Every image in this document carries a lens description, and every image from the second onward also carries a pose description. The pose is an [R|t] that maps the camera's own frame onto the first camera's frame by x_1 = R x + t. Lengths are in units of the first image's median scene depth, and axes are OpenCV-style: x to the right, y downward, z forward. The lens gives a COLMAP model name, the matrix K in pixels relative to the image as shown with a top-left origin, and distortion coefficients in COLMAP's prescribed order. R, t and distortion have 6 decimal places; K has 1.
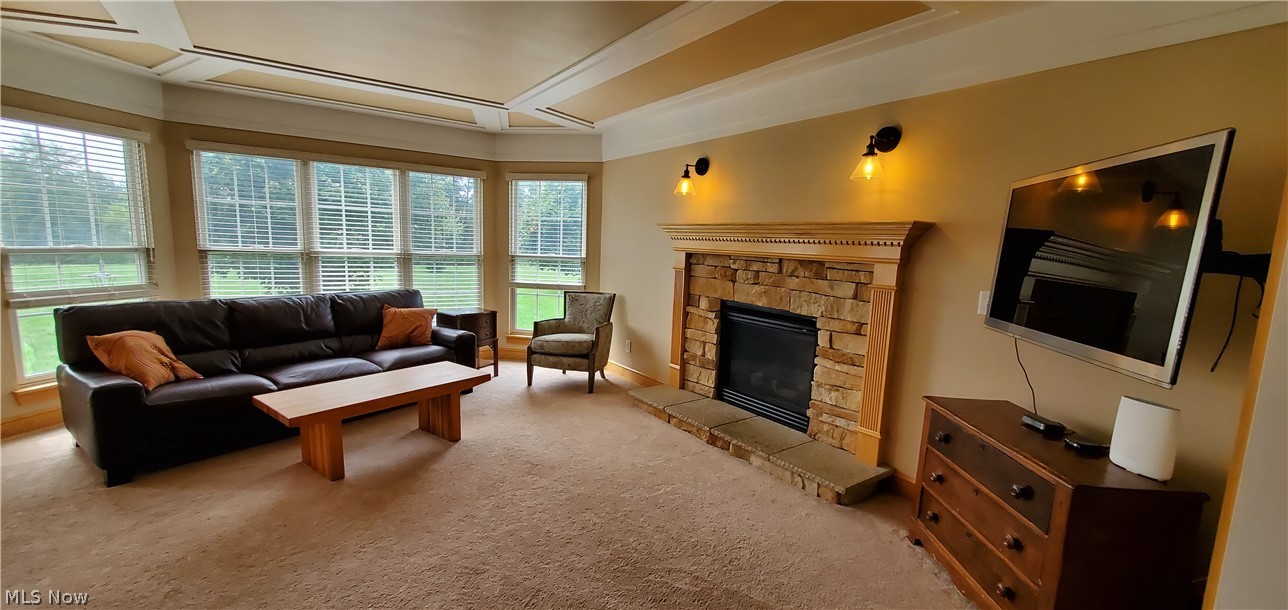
lens RADIAL K [[508.7, 0, 647.5], [0, 508.7, 309.7], [0, 0, 1]] dist [-0.001817, -0.001170]
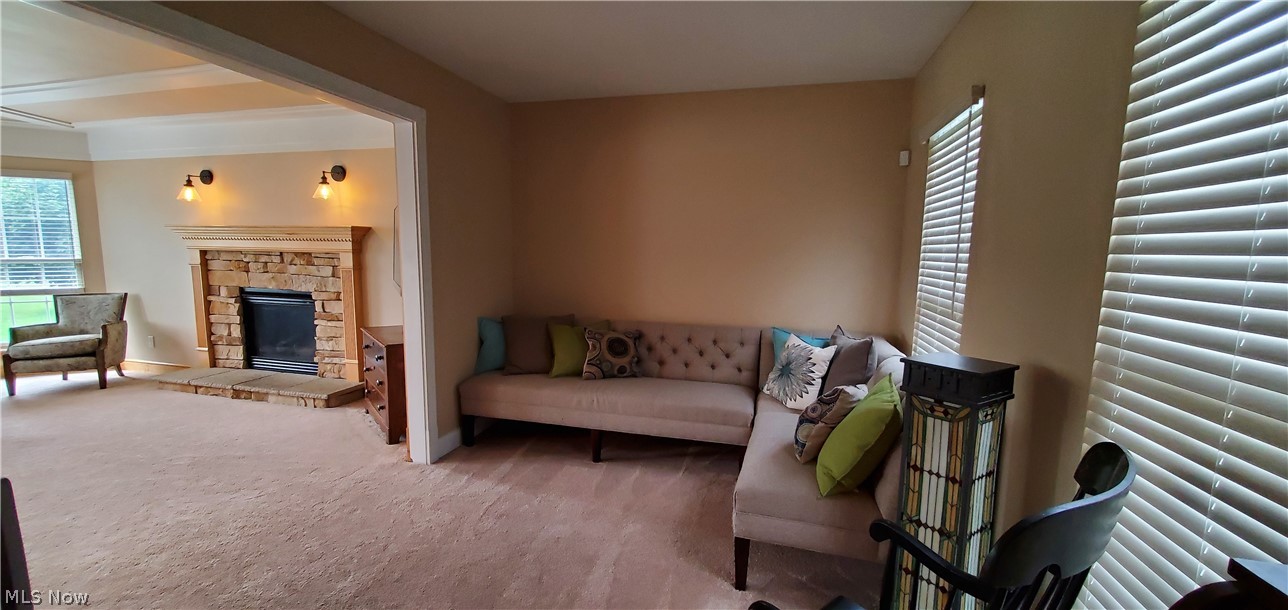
lens RADIAL K [[508.7, 0, 644.8], [0, 508.7, 314.5], [0, 0, 1]] dist [-0.001817, -0.001170]
pose [[0.771836, -0.105033, 0.627086, 0.122481], [0.096197, 0.994198, 0.048121, 0.079889], [-0.628502, 0.023182, 0.777462, -0.568753]]
